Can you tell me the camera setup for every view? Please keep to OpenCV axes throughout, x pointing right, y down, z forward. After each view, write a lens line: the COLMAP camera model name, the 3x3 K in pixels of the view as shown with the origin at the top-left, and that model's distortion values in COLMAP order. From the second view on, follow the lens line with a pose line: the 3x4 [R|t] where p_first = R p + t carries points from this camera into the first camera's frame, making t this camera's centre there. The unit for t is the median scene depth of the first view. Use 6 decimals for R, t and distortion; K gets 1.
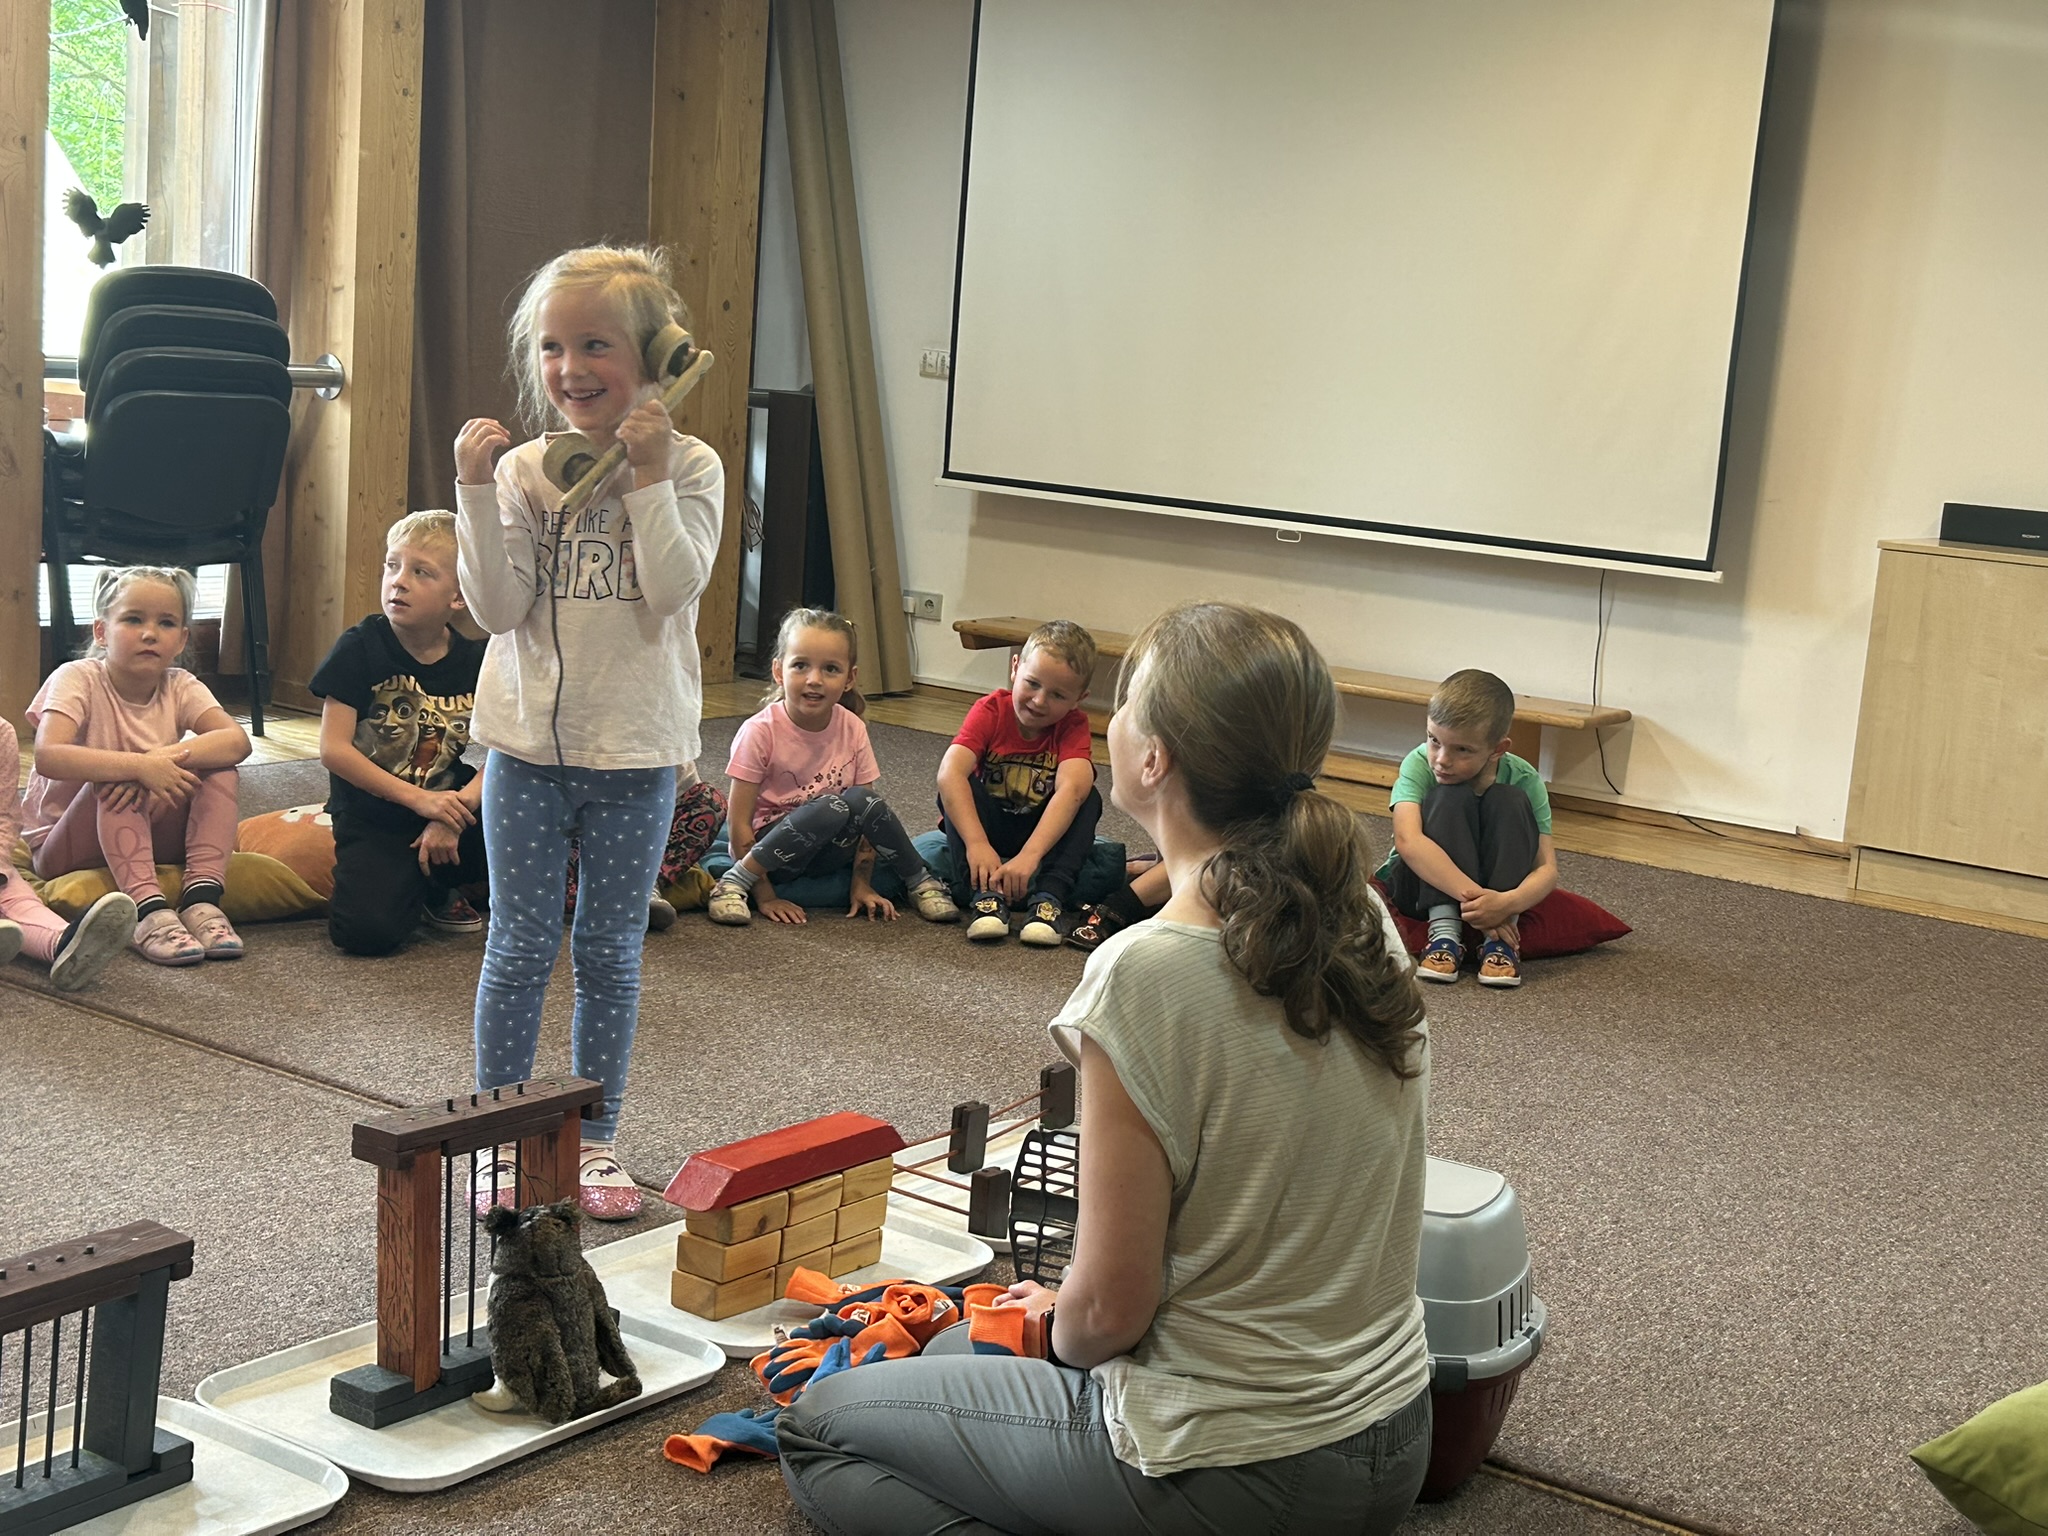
lens RADIAL K [[2646.5, 0, 1024.0], [0, 2646.5, 768.0], [0, 0, 1]] dist [0.014742, 0.018641]
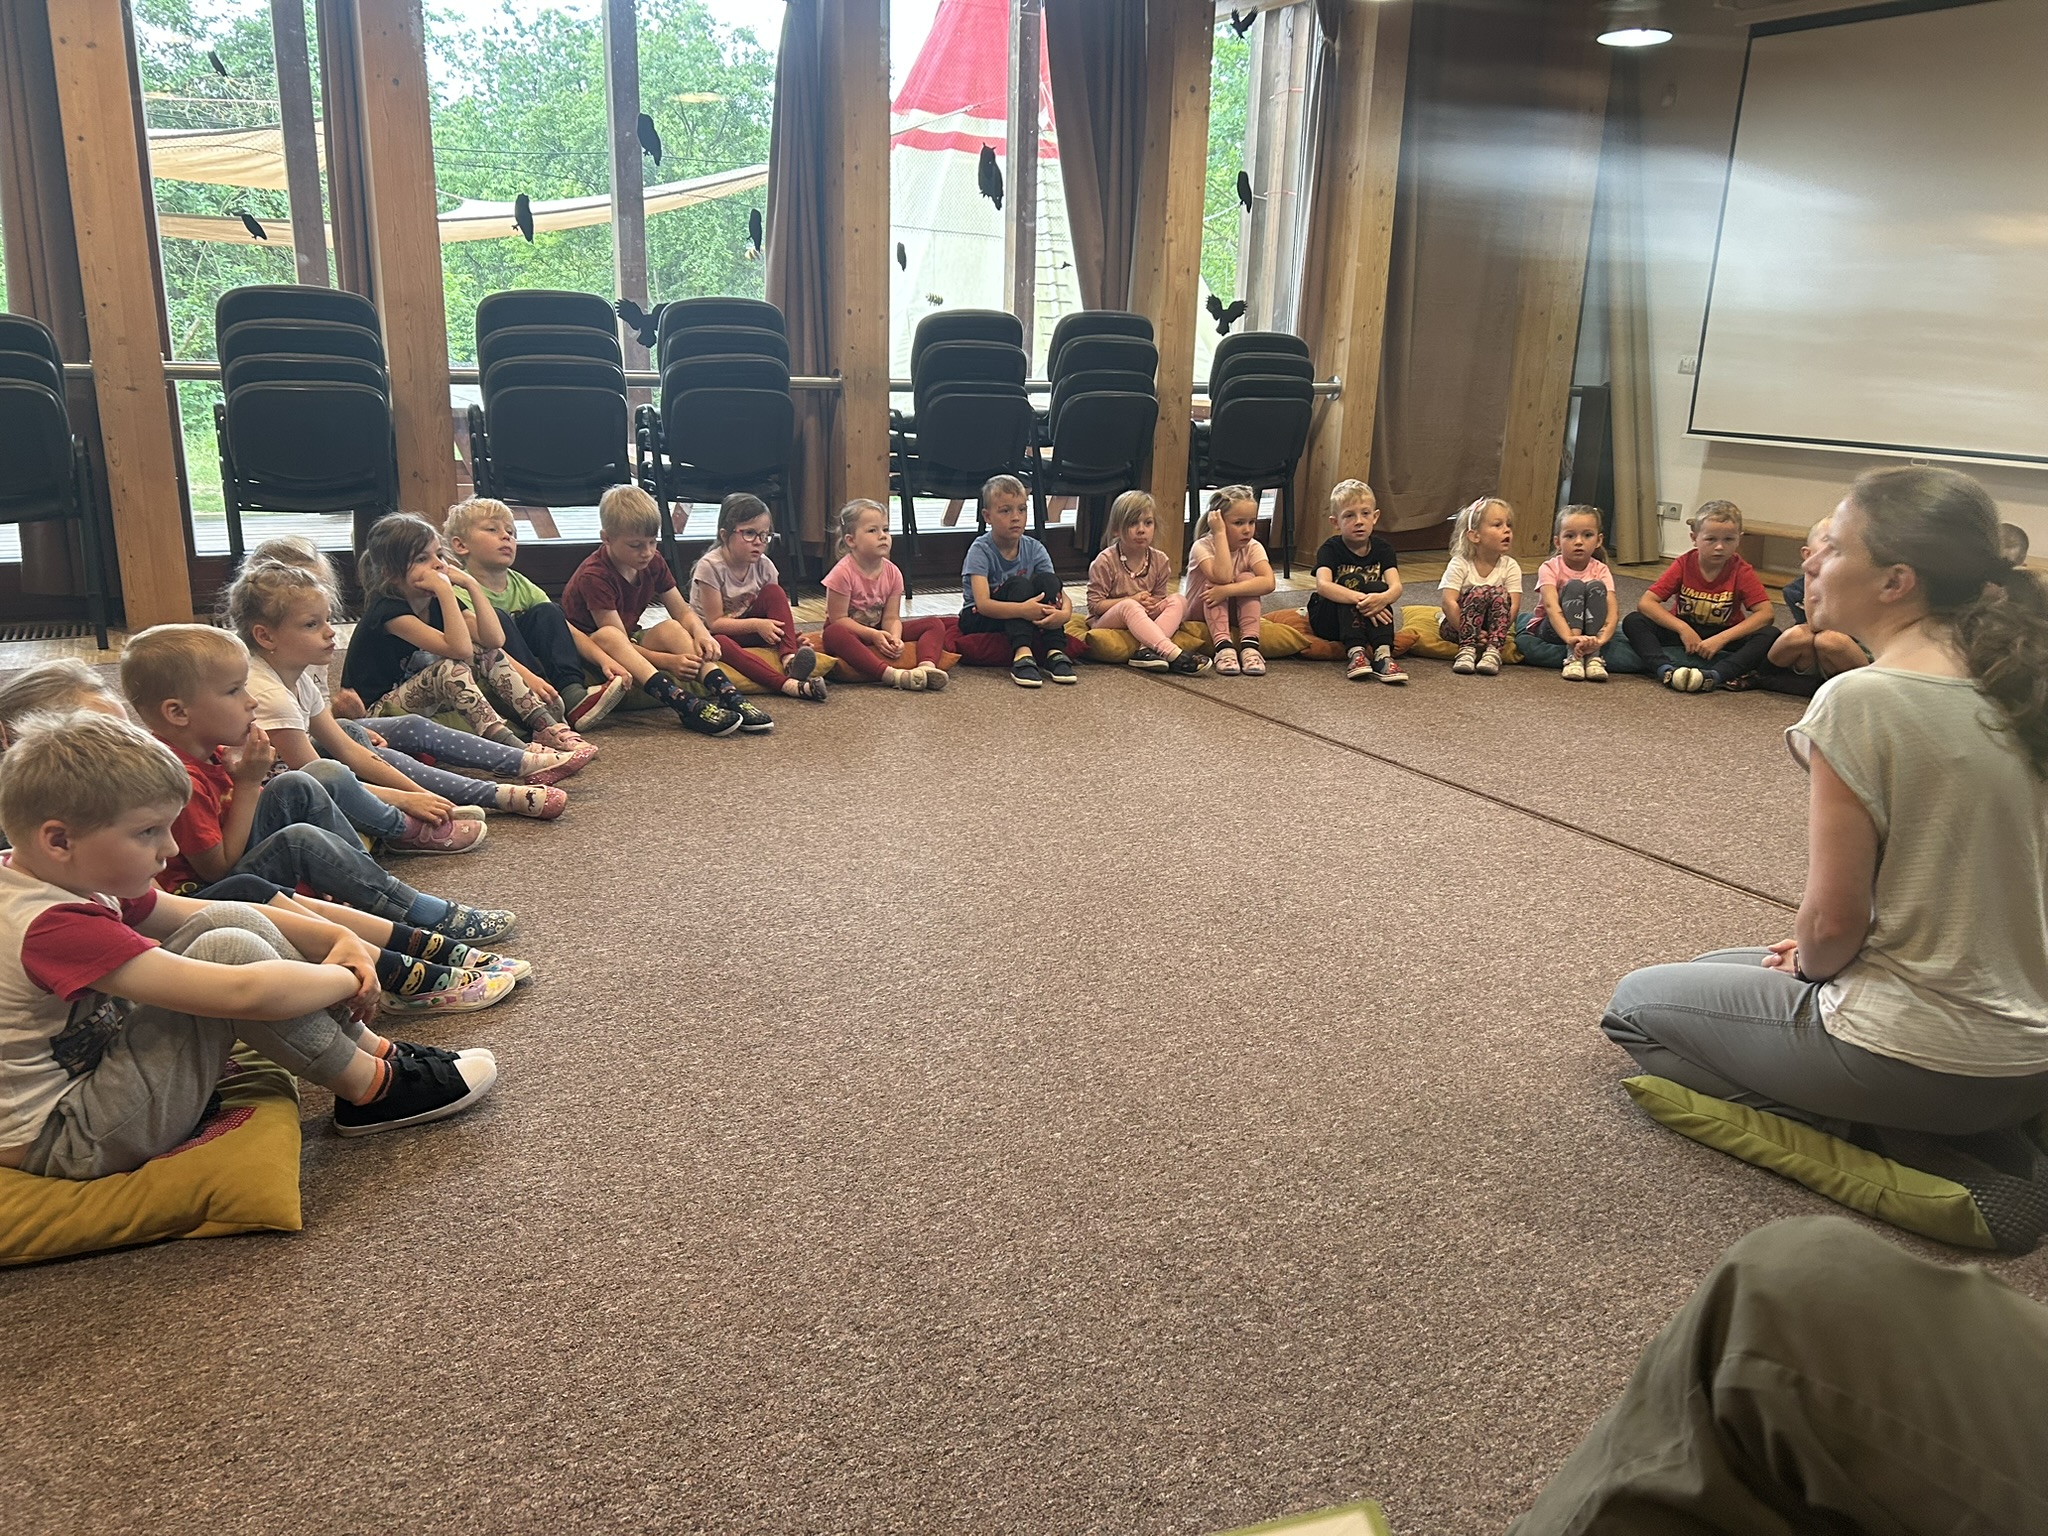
lens RADIAL K [[1621.1, 0, 1024.0], [0, 1621.1, 768.0], [0, 0, 1]] dist [-0.004504, -0.002283]
pose [[0.905654, 0.089090, -0.414553, 0.039578], [-0.033522, 0.989662, 0.139449, -0.034452], [0.422691, -0.112396, 0.899277, -0.158657]]
